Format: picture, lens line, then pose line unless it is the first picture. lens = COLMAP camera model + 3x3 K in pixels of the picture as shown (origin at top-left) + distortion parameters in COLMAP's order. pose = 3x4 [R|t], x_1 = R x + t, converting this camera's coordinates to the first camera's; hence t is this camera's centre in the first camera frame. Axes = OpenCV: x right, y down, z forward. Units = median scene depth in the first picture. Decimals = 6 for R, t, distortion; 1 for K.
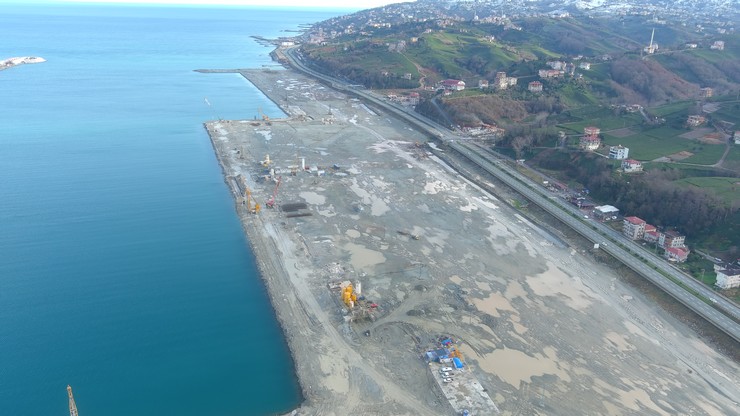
lens RADIAL K [[580.3, 0, 370.0], [0, 580.3, 208.0], [0, 0, 1]] dist [0.060364, -0.068003]
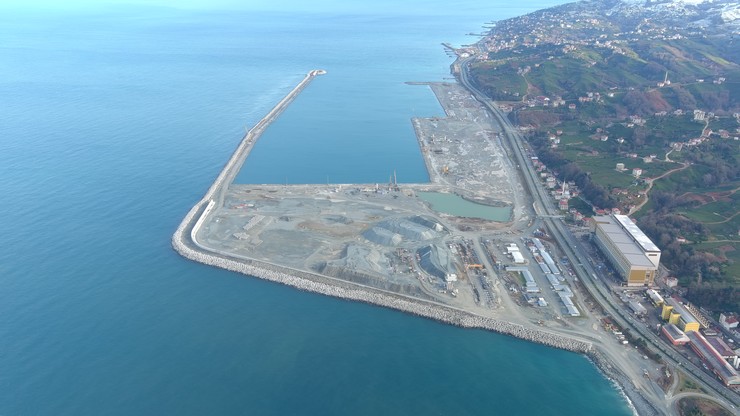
lens RADIAL K [[580.3, 0, 370.0], [0, 580.3, 208.0], [0, 0, 1]] dist [0.060364, -0.068003]
pose [[0.948495, 0.099422, -0.300787, 0.263900], [-0.085055, 0.994536, 0.060525, 0.076728], [0.305161, -0.031824, 0.951769, -1.134533]]
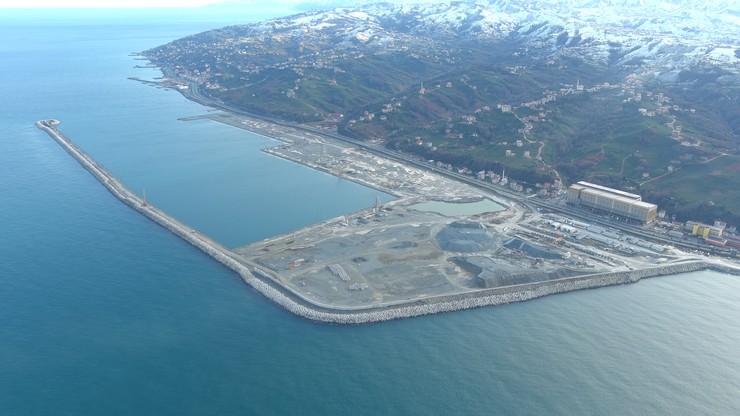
lens RADIAL K [[580.3, 0, 370.0], [0, 580.3, 208.0], [0, 0, 1]] dist [0.060364, -0.068003]
pose [[0.921620, -0.153764, 0.356332, -0.632915], [0.149569, 0.987963, 0.039479, 0.045263], [-0.358113, 0.016911, 0.933525, -1.105224]]
